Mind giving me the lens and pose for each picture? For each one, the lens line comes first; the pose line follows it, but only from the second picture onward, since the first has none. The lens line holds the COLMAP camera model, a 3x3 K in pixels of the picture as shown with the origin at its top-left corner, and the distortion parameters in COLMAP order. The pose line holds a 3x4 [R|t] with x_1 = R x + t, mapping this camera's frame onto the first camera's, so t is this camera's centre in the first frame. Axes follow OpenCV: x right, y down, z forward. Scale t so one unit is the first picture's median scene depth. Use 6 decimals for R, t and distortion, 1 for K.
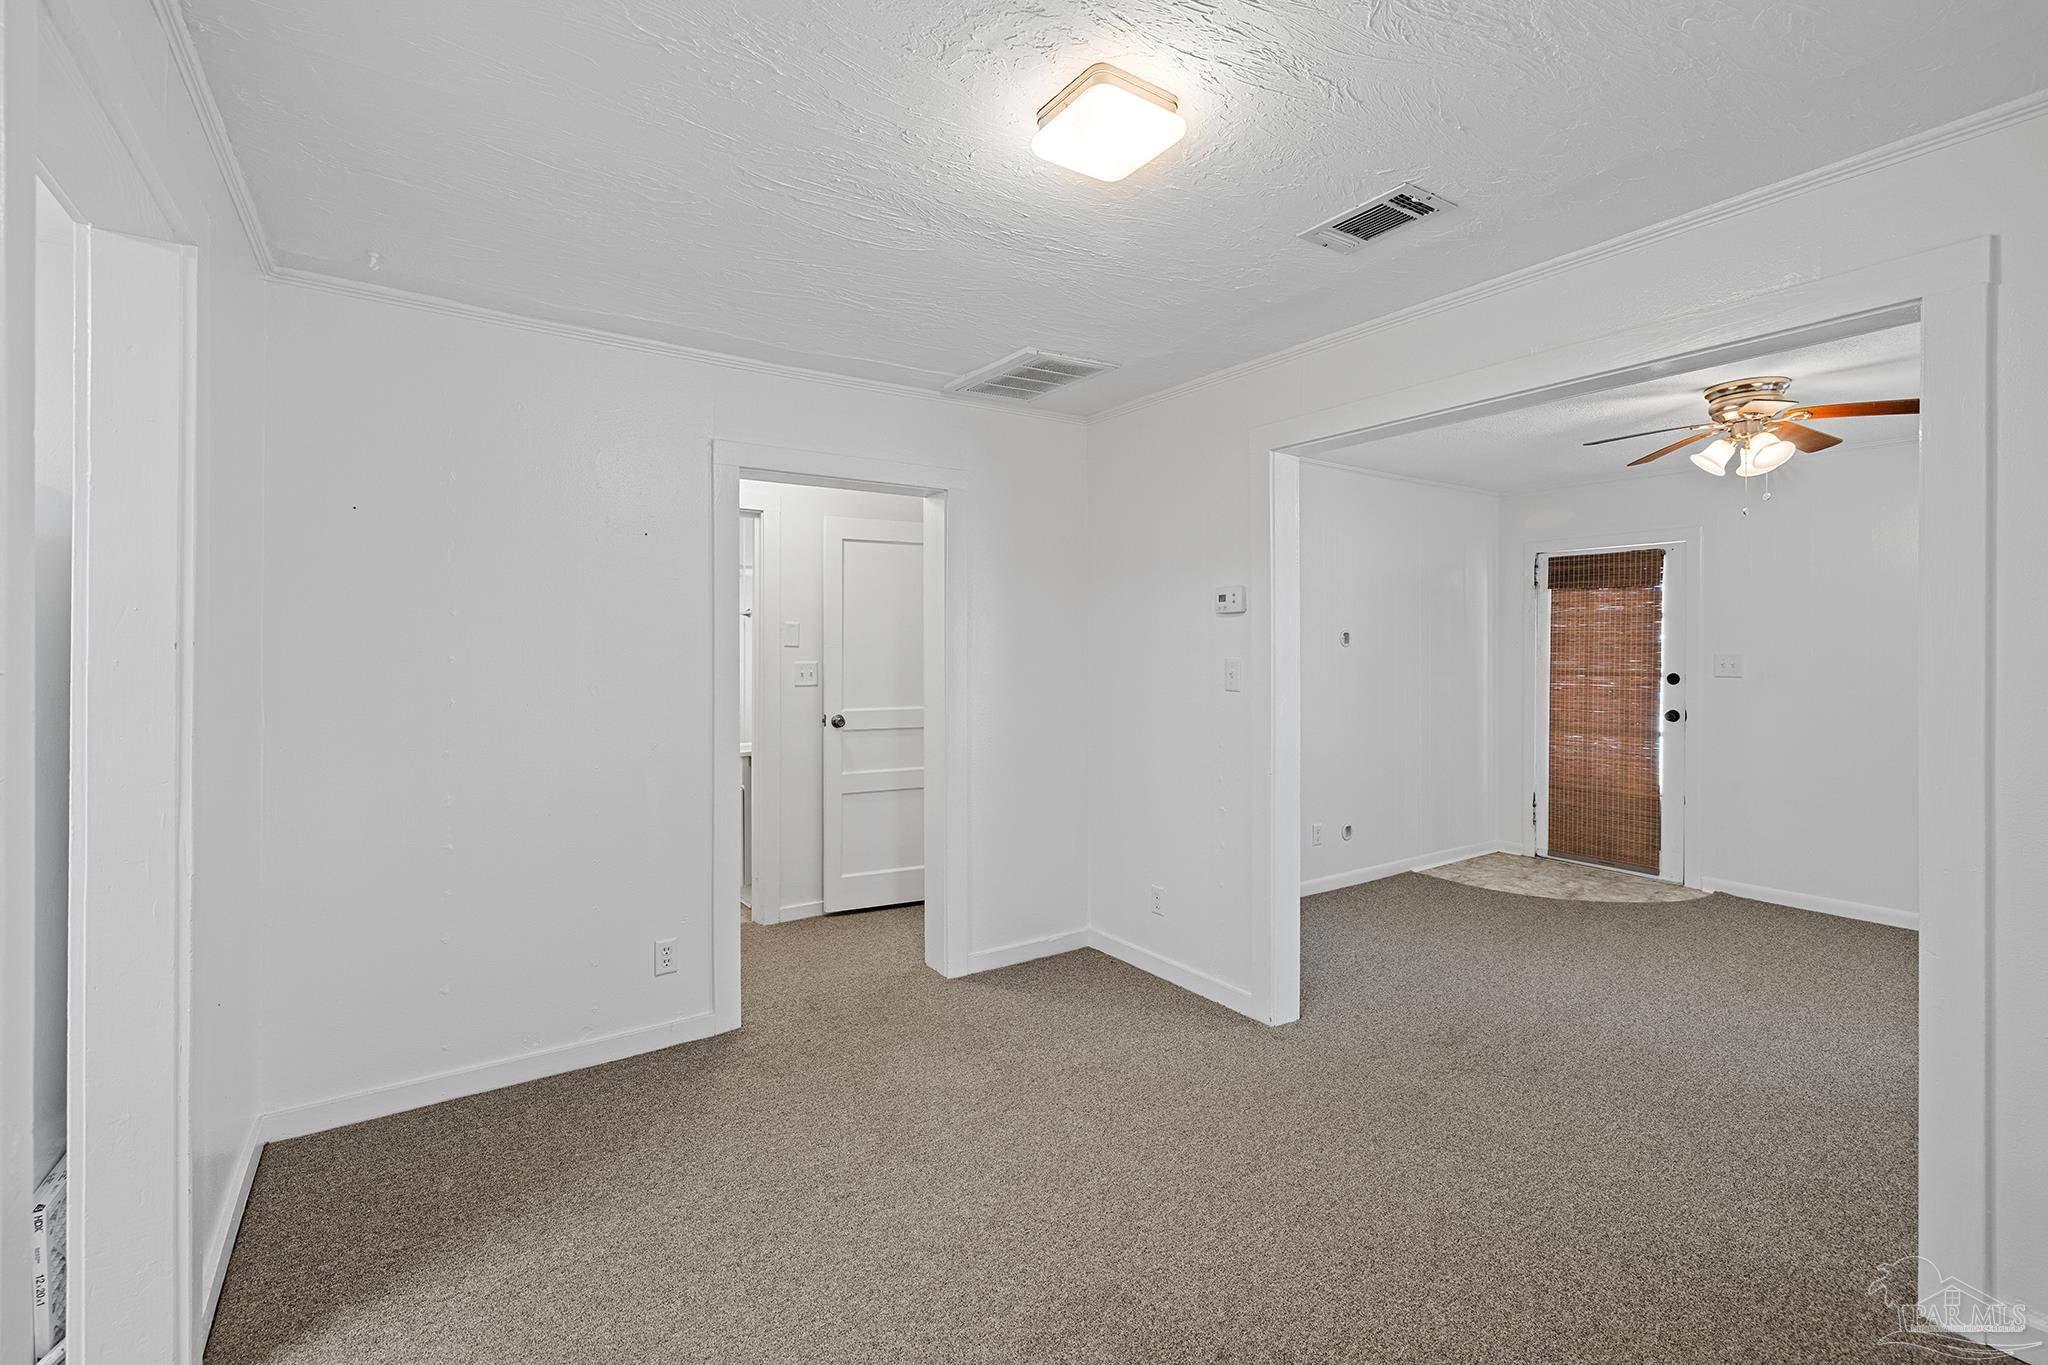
lens RADIAL K [[903.5, 0, 1016.2], [0, 903.5, 648.8], [0, 0, 1]] dist [0.000151, -0.000088]
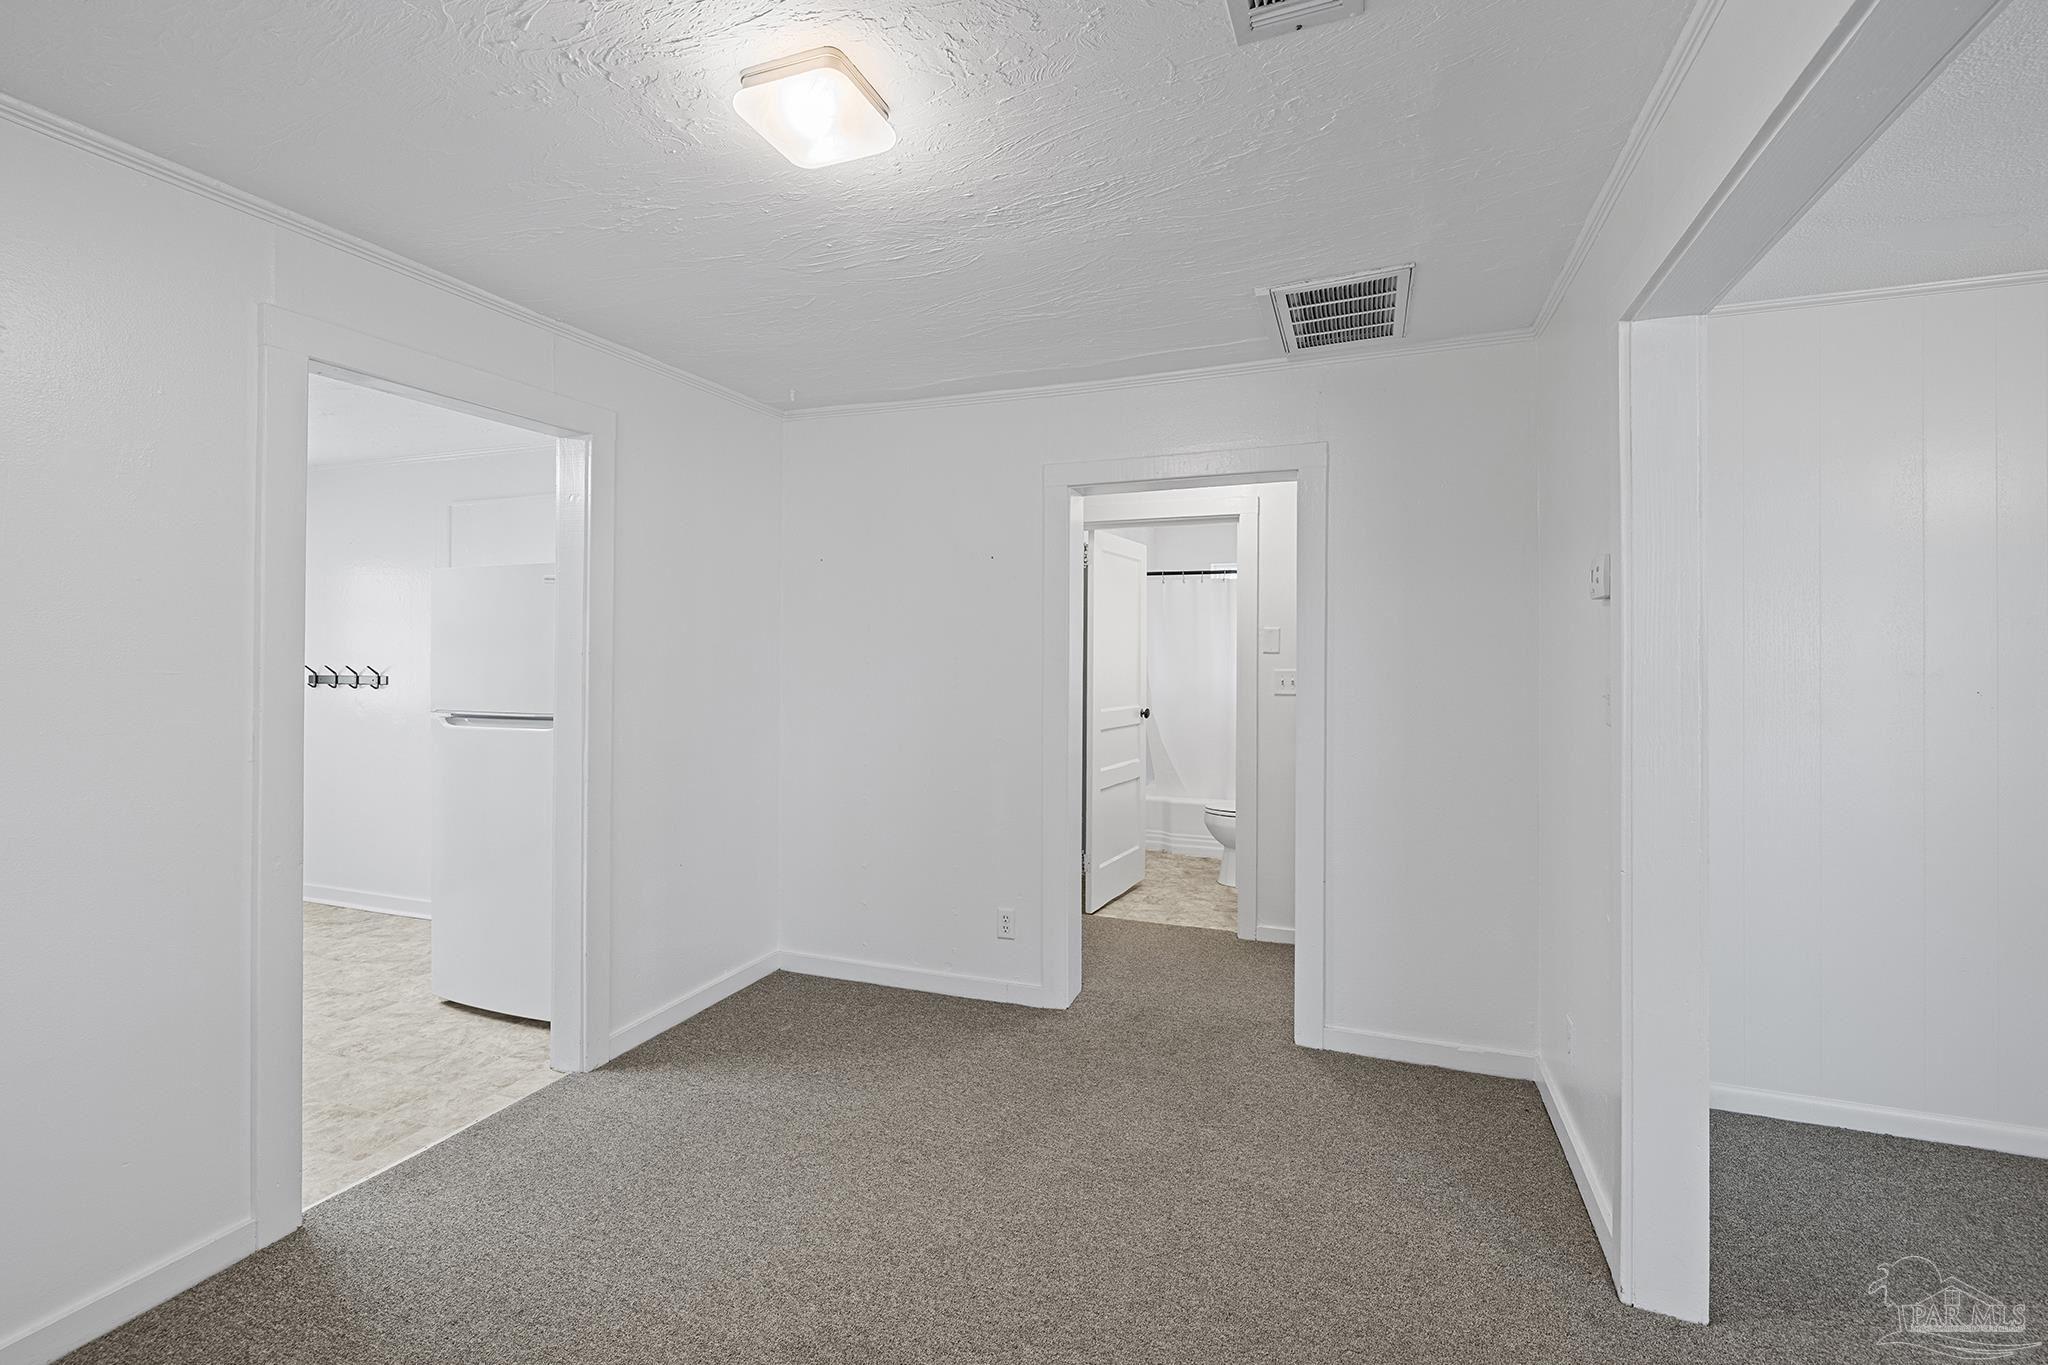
lens RADIAL K [[903.5, 0, 1016.2], [0, 903.5, 648.8], [0, 0, 1]] dist [0.000151, -0.000088]
pose [[0.568156, -0.004908, -0.822906, 0.564387], [0.000312, 0.999983, -0.005749, -0.002184], [0.822921, 0.003010, 0.568148, 0.355708]]
